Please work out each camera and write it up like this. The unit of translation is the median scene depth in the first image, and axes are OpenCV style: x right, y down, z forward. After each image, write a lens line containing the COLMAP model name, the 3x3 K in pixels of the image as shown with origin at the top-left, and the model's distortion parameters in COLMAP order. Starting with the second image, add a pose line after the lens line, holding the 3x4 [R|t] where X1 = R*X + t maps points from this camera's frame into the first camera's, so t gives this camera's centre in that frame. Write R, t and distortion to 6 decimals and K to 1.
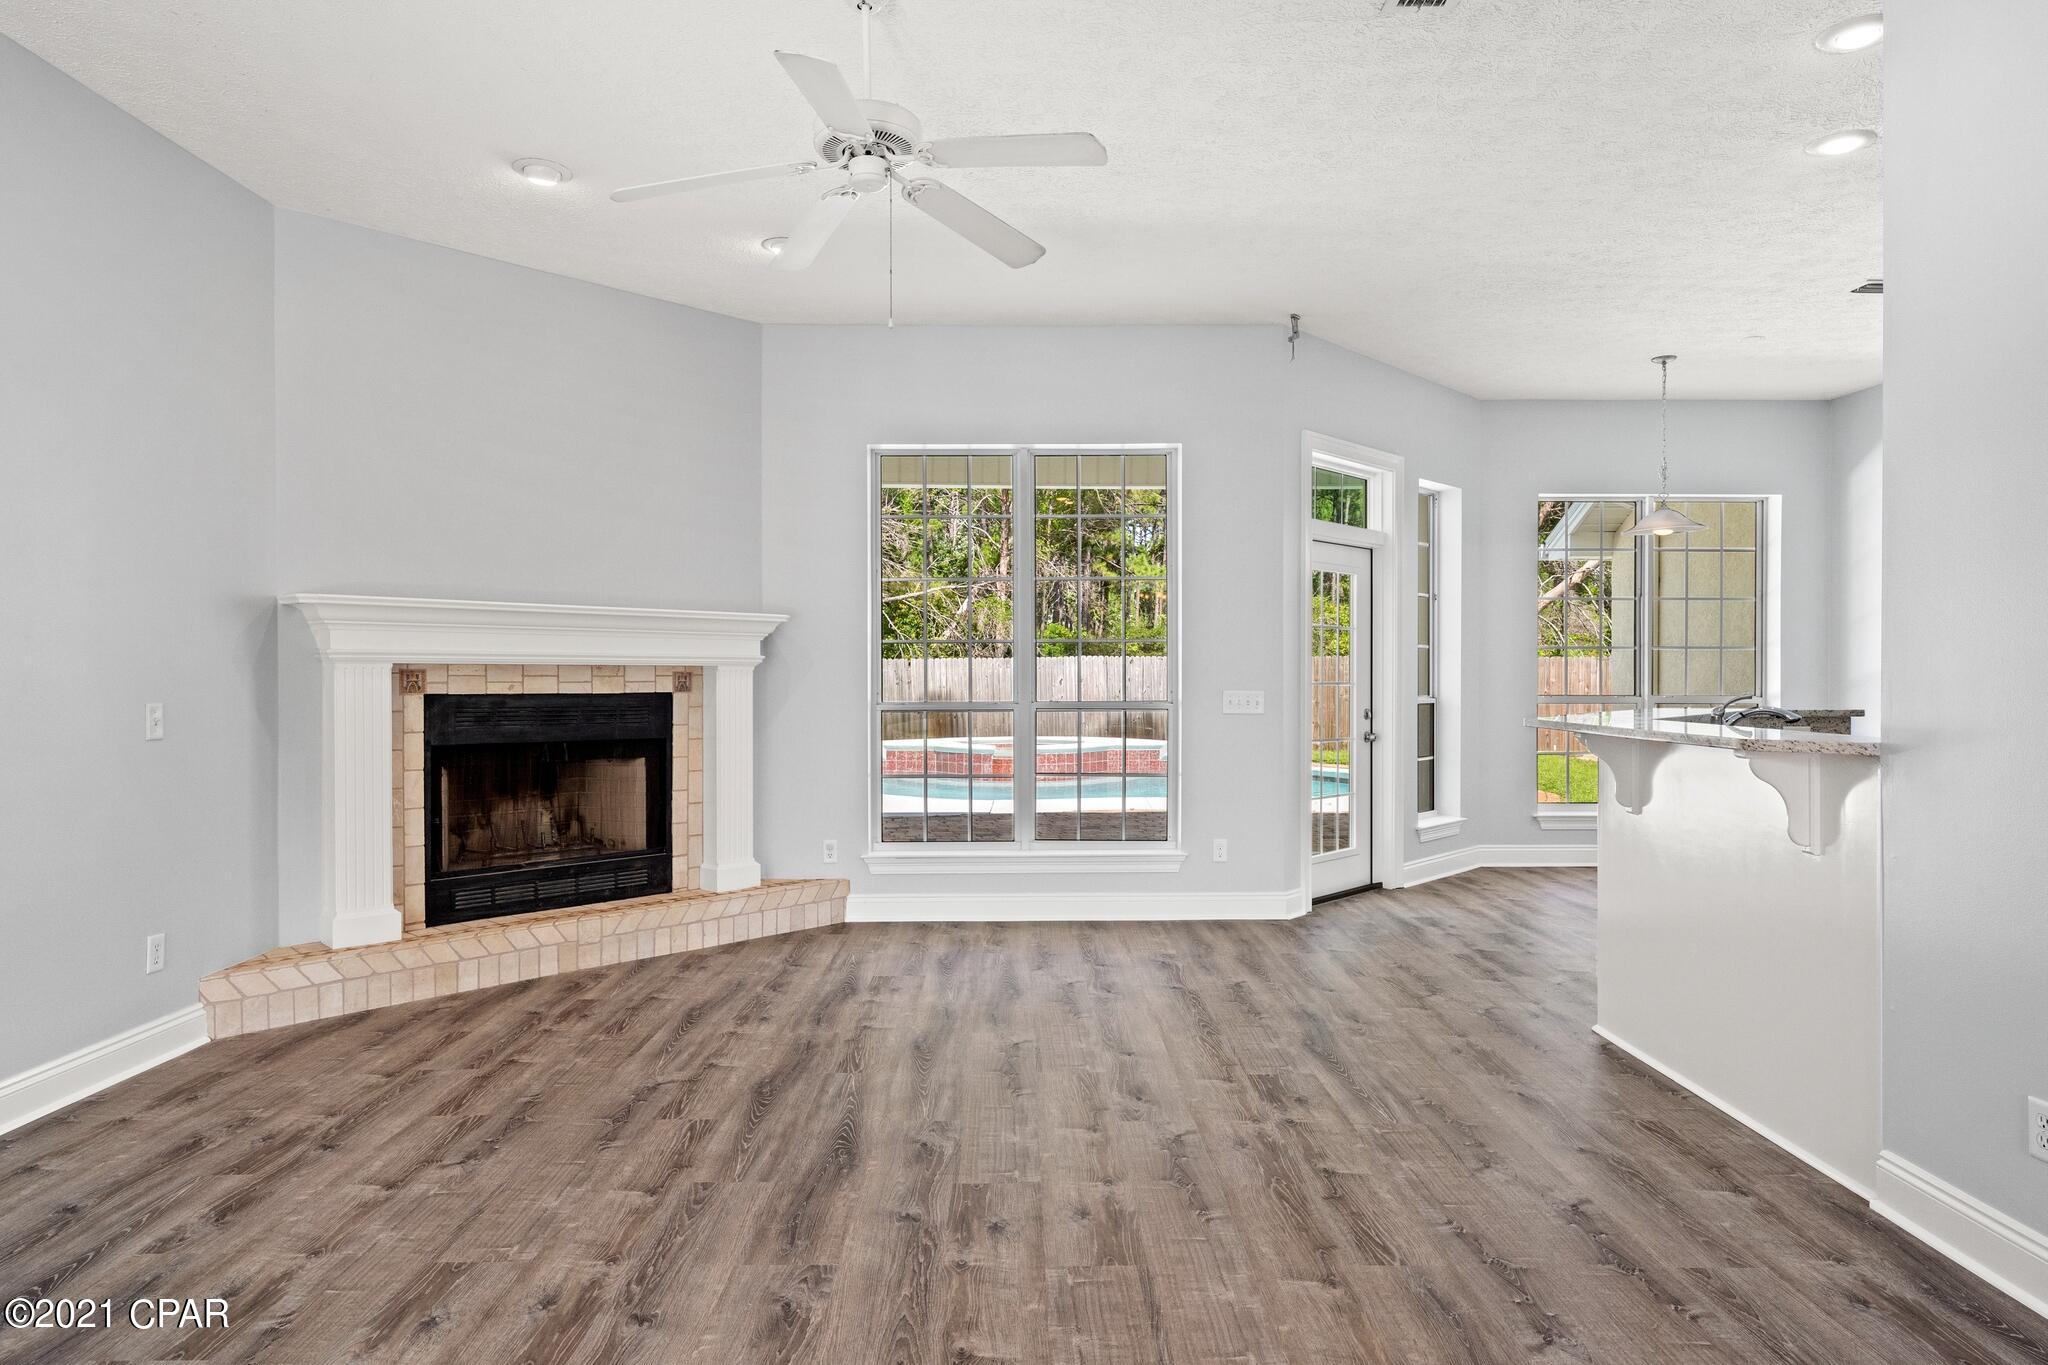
lens RADIAL K [[1195.0, 0, 1024.0], [0, 1195.0, 682.5], [0, 0, 1]] dist [0.002444, 0.000758]
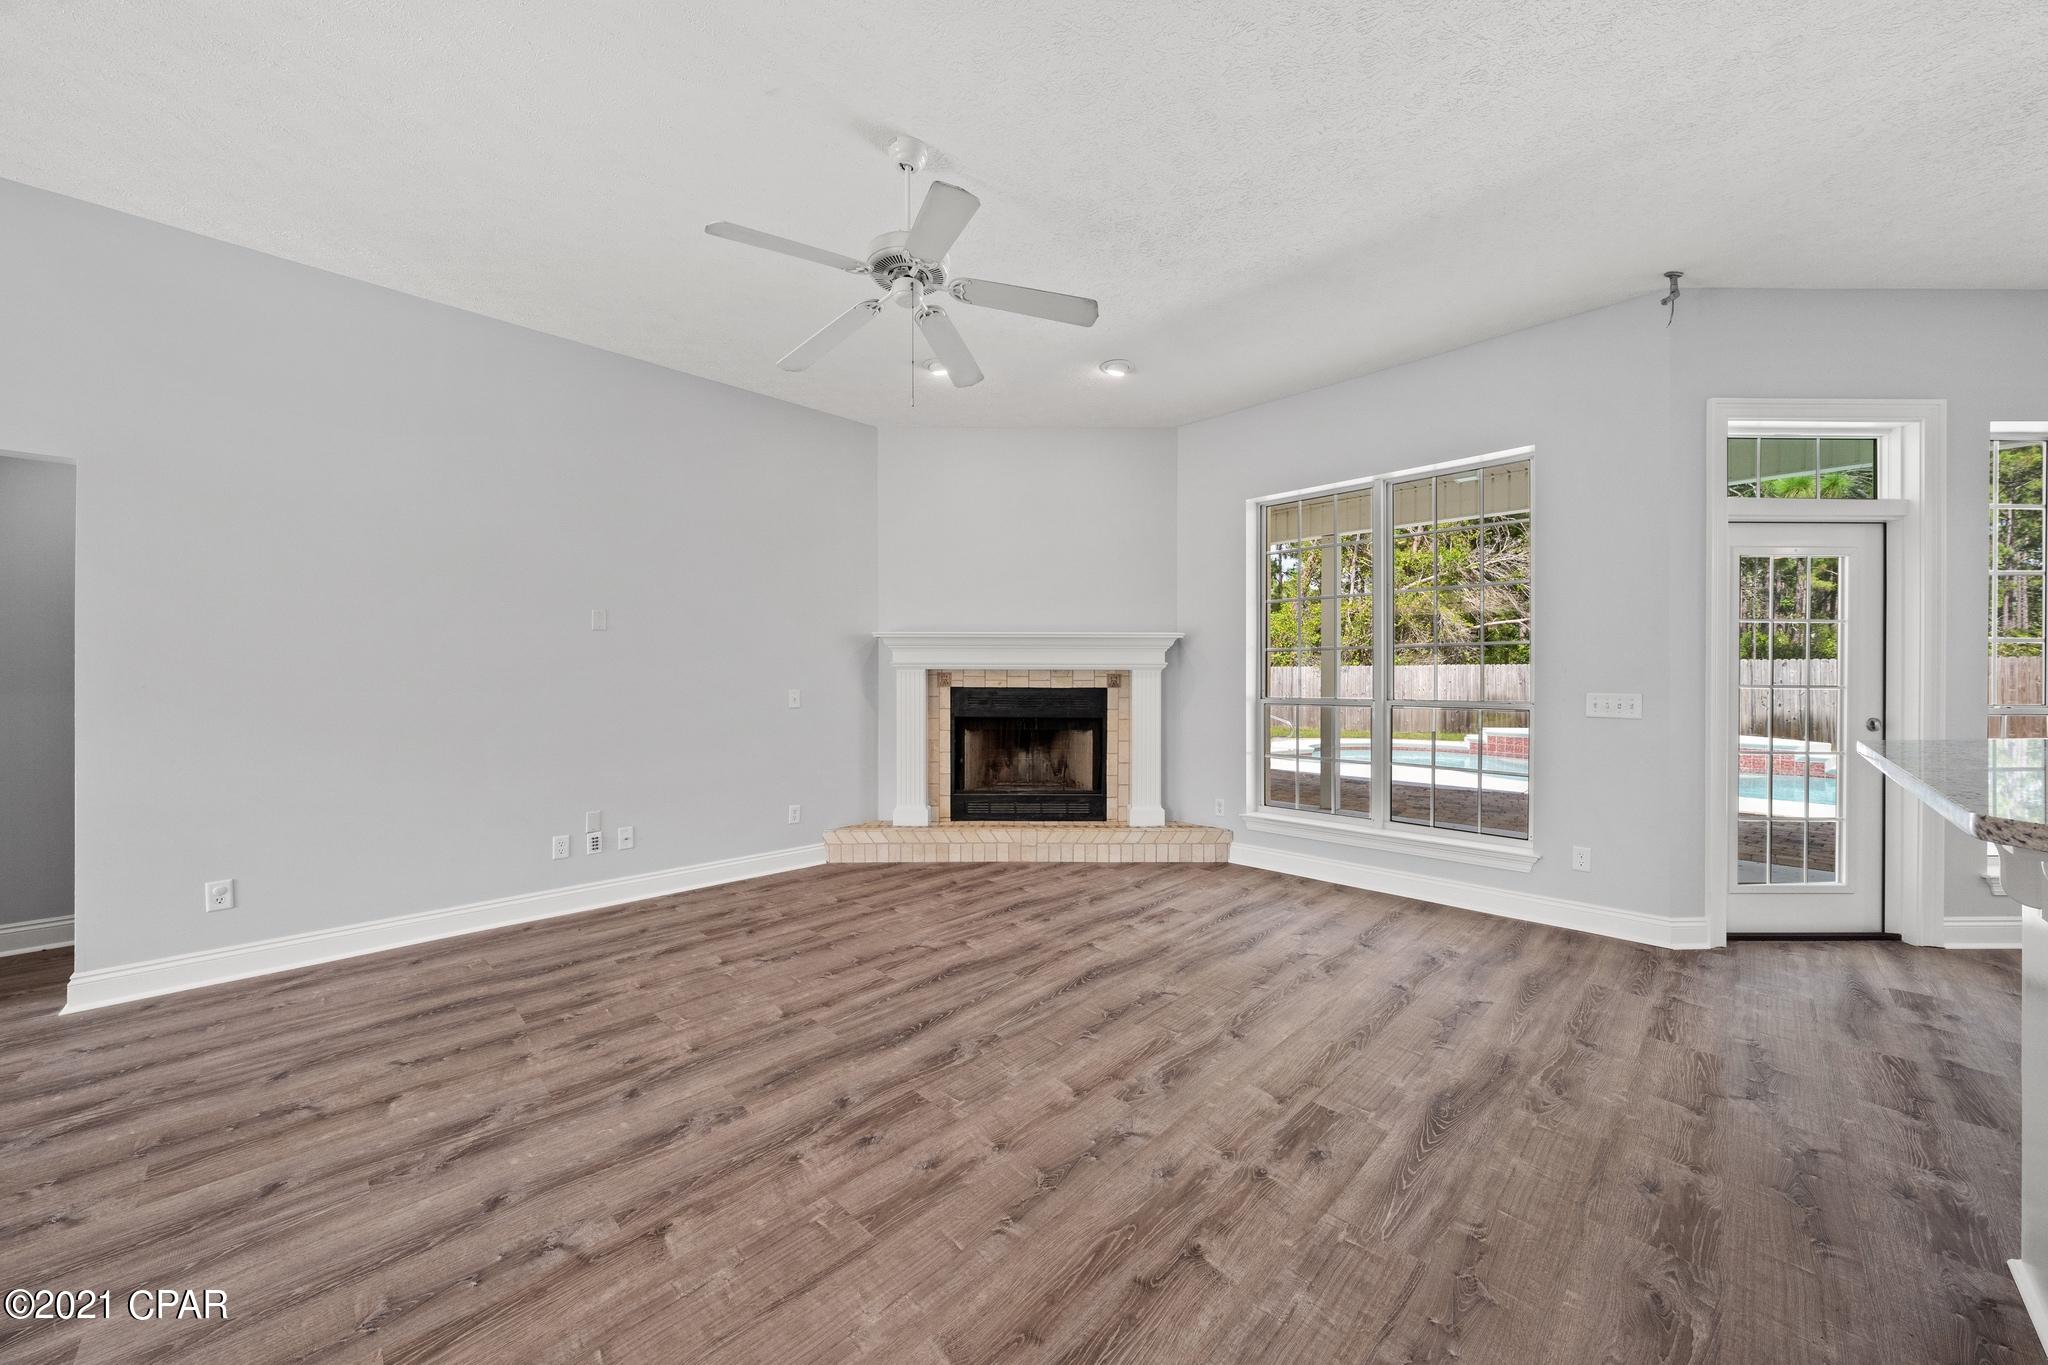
lens RADIAL K [[729.7, 0, 1024.0], [0, 729.7, 682.5], [0, 0, 1]] dist [-0.002800, 0.000002]
pose [[0.702081, 0.007290, -0.712060, 0.325313], [-0.006108, 0.999972, 0.004216, -0.001645], [0.712071, 0.001389, 0.702106, 0.328073]]
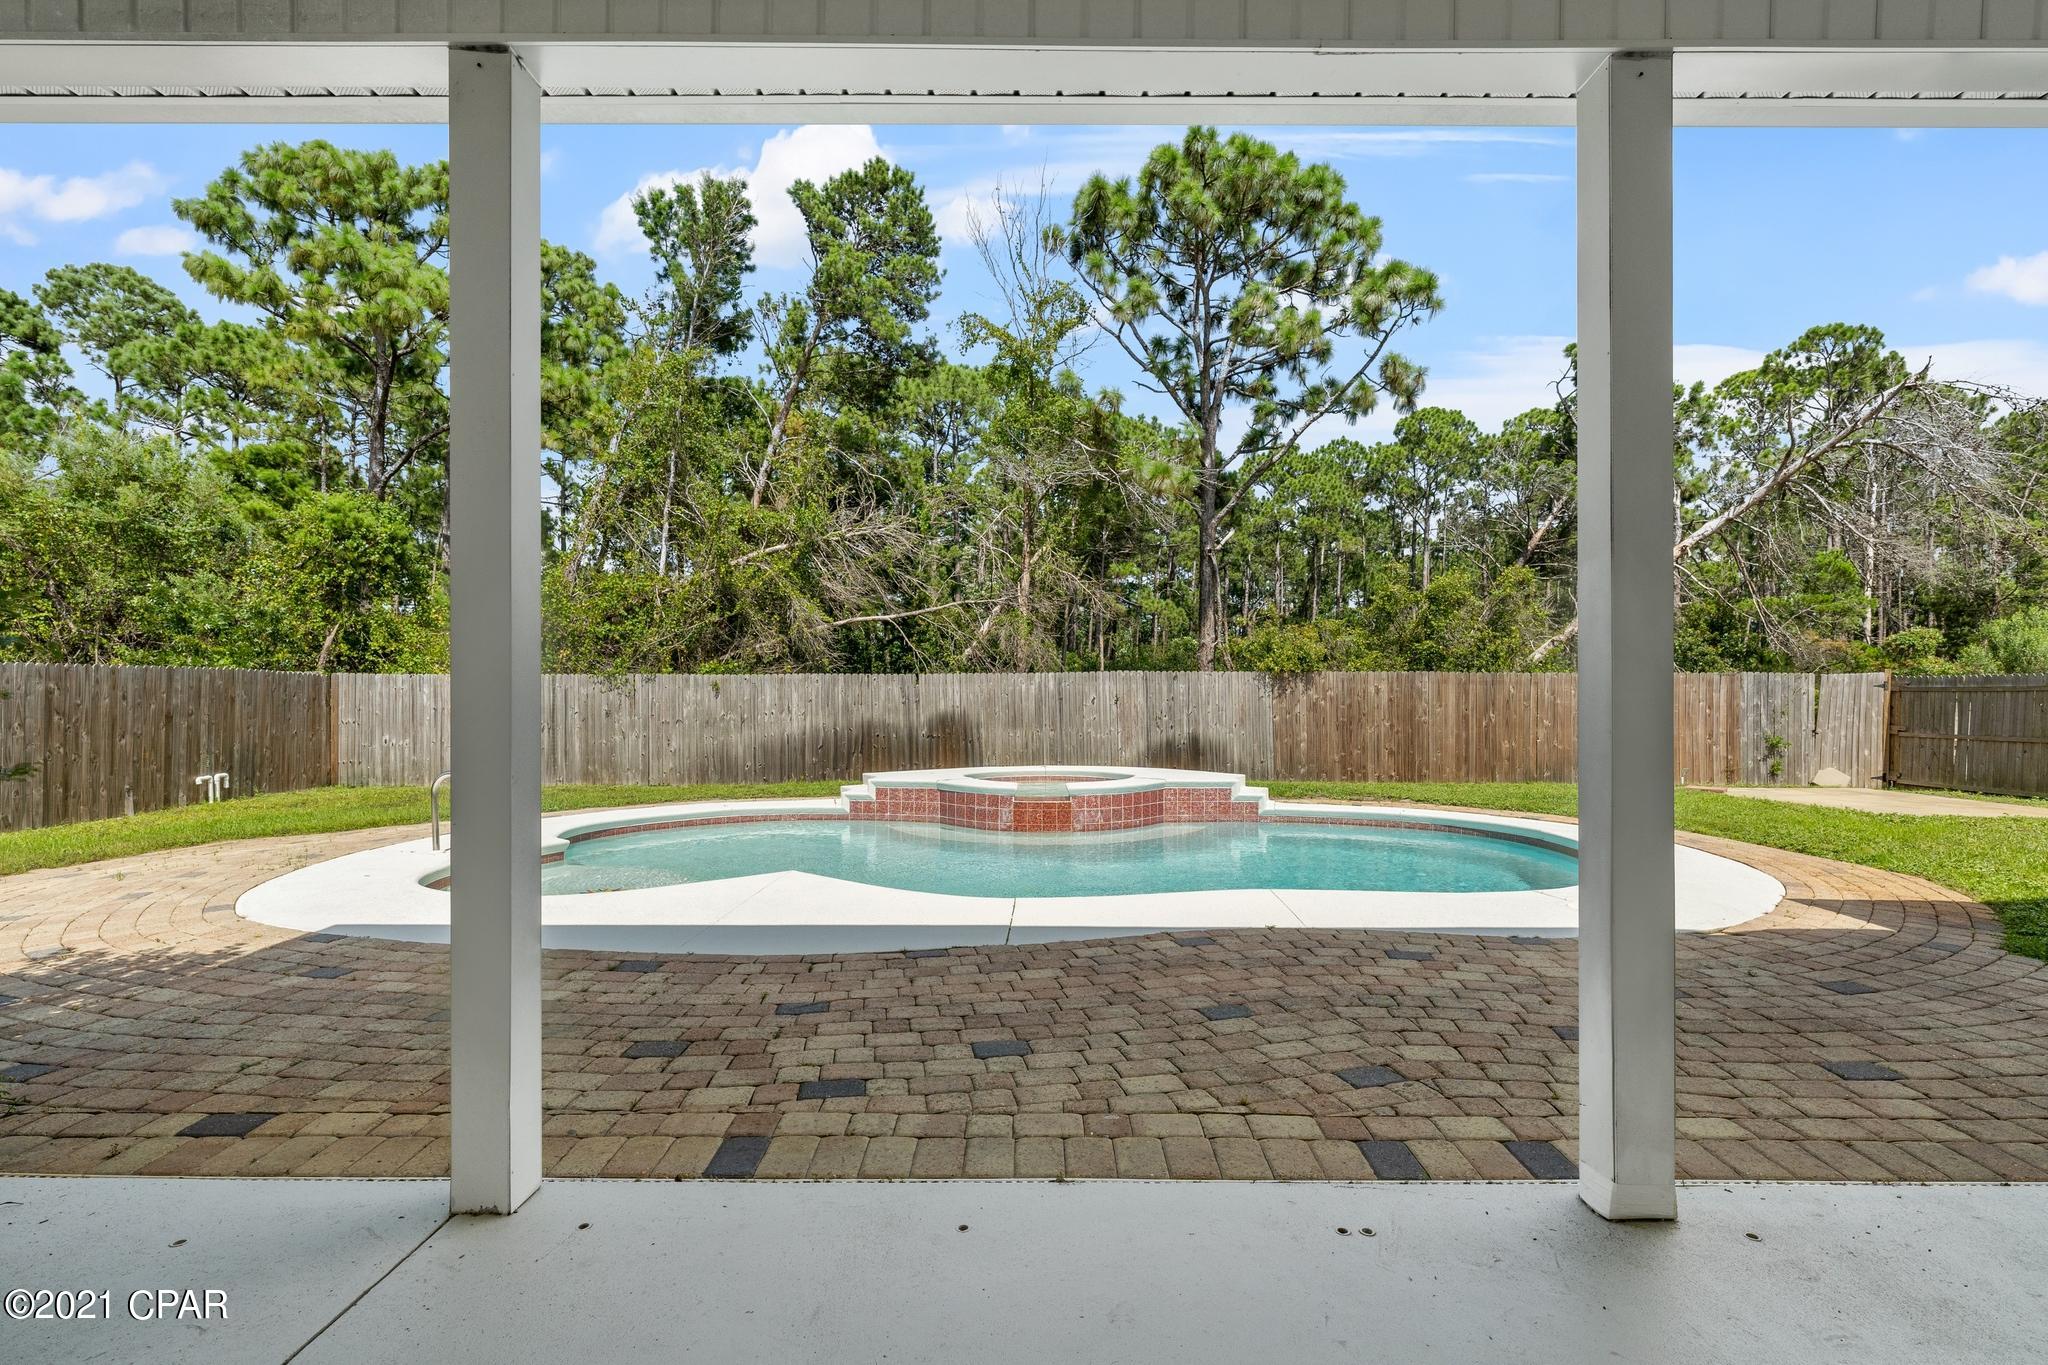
lens RADIAL K [[945.5, 0, 1024.5], [0, 945.5, 721.2], [0, 0, 1]] dist [0.000136, 0.000212]
pose [[0.999846, 0.002155, -0.017443, -0.027899], [-0.001892, 0.999884, 0.015093, 0.015948], [0.017473, -0.015057, 0.999734, 1.363391]]
